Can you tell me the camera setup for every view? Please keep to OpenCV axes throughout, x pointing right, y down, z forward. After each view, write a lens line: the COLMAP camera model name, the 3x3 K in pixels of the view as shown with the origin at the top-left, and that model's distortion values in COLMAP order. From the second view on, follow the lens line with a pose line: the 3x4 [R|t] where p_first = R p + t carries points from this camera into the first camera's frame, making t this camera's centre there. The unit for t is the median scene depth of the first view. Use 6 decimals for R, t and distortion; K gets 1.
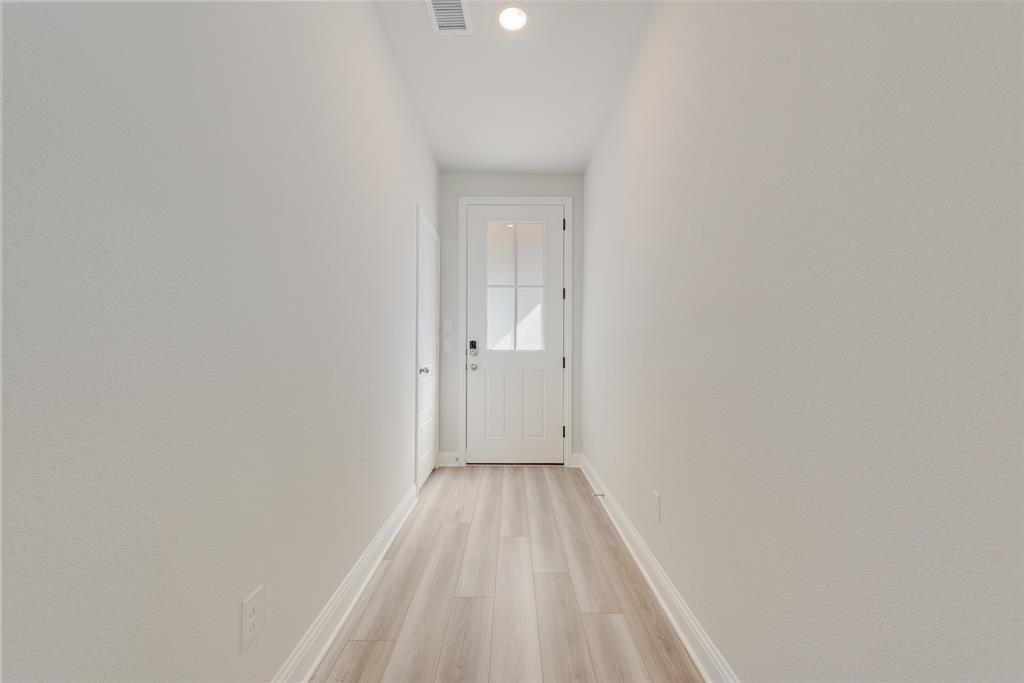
lens RADIAL K [[402.2, 0, 512.2], [0, 402.2, 344.3], [0, 0, 1]] dist [0.005988, 0.000277]
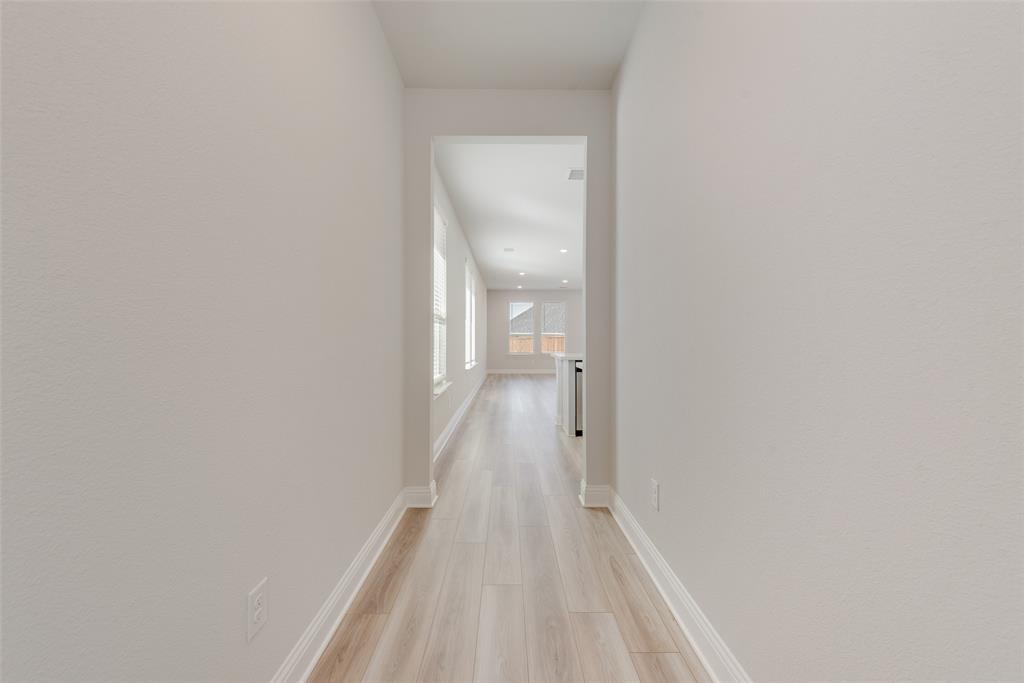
lens RADIAL K [[402.2, 0, 511.7], [0, 402.2, 341.4], [0, 0, 1]] dist [0.005988, 0.000277]
pose [[-0.999950, -0.001944, -0.009788, -0.006439], [-0.001917, 0.999994, -0.002752, 0.017891], [0.009794, -0.002733, -0.999948, 2.015801]]
